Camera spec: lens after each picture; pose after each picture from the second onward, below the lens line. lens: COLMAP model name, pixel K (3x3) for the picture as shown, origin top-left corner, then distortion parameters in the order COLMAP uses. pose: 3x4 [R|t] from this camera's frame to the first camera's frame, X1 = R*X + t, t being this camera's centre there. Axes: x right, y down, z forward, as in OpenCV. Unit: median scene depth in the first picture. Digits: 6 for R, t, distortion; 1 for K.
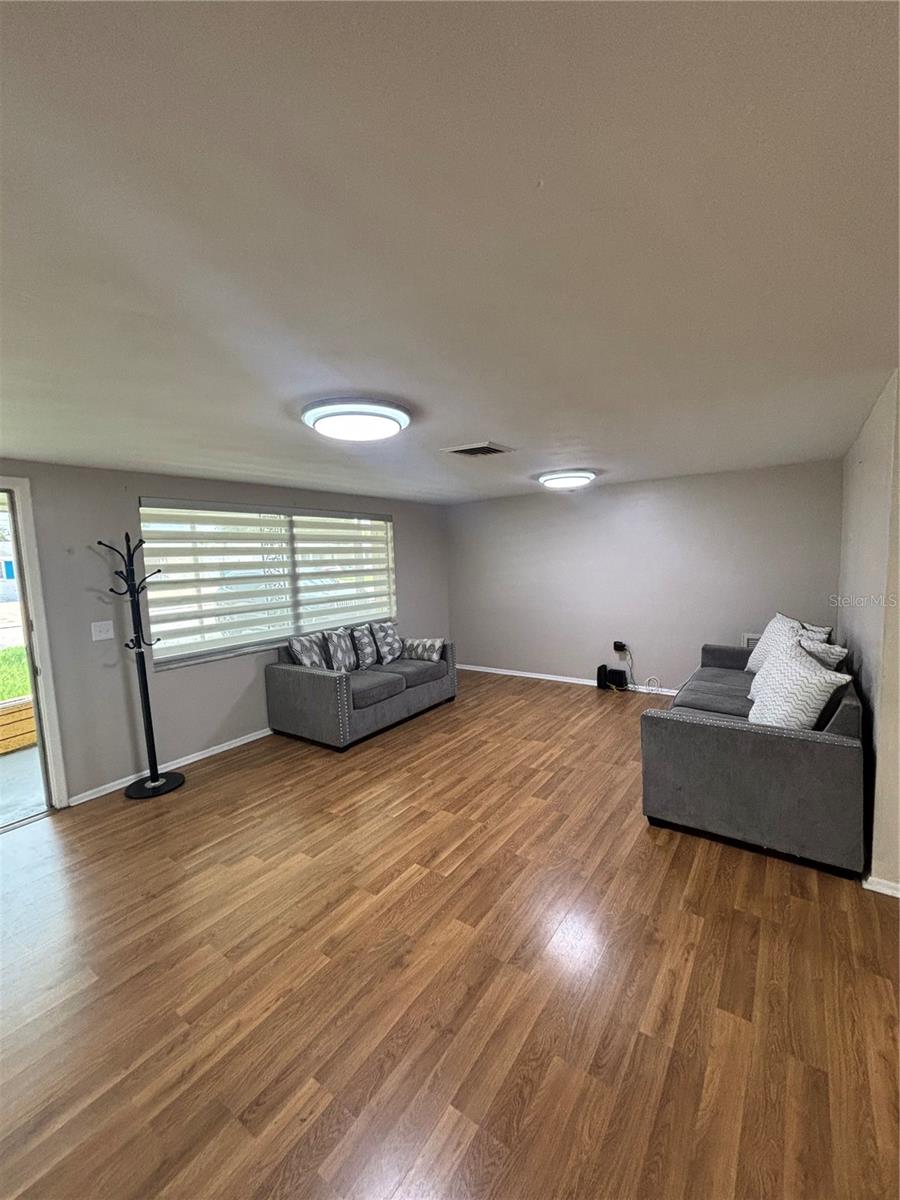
lens RADIAL K [[490.4, 0, 450.0], [0, 490.4, 600.0], [0, 0, 1]] dist [0.001161, 0.000922]
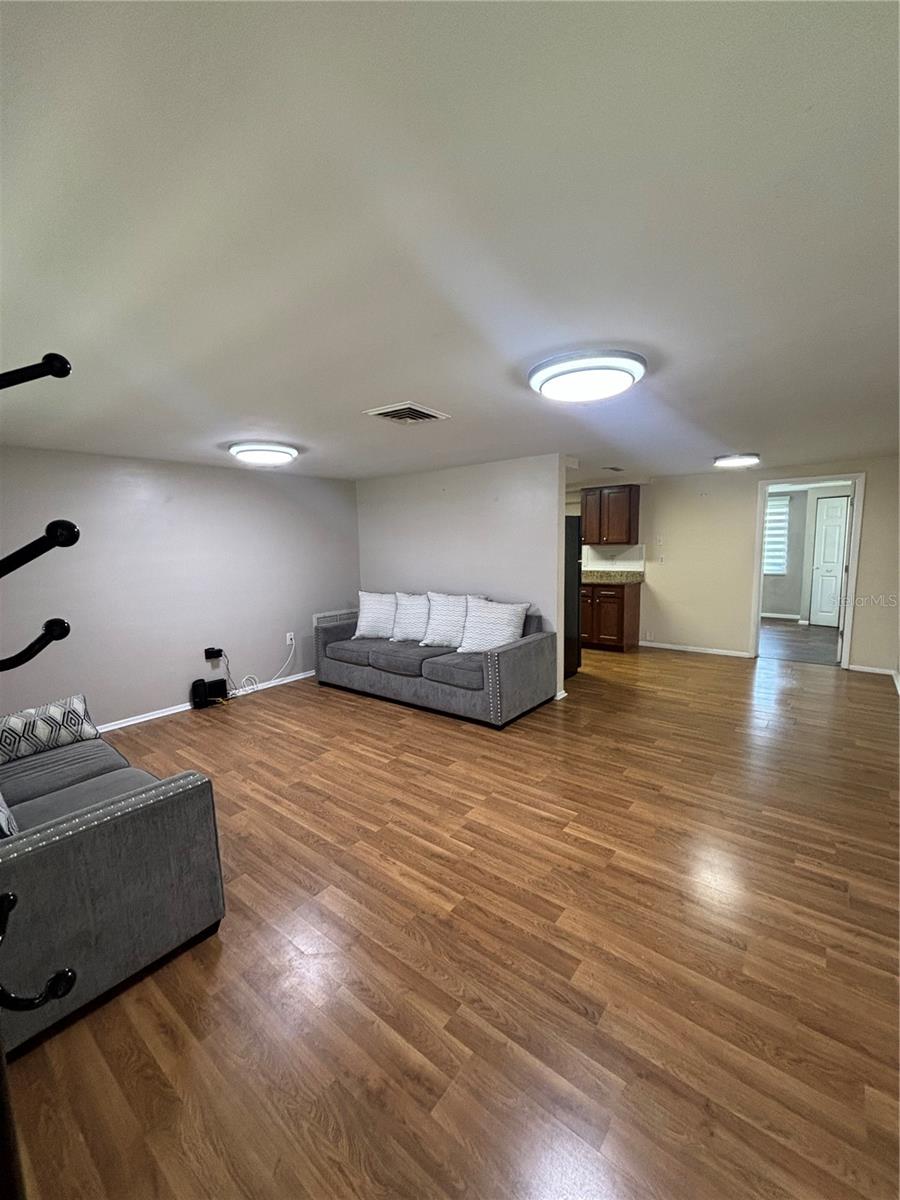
lens RADIAL K [[490.4, 0, 450.0], [0, 490.4, 600.0], [0, 0, 1]] dist [0.001161, 0.000922]
pose [[0.056921, -0.087281, 0.994556, -0.863525], [0.114417, 0.990178, 0.080349, -0.037333], [-0.991801, 0.109221, 0.066348, 0.907993]]
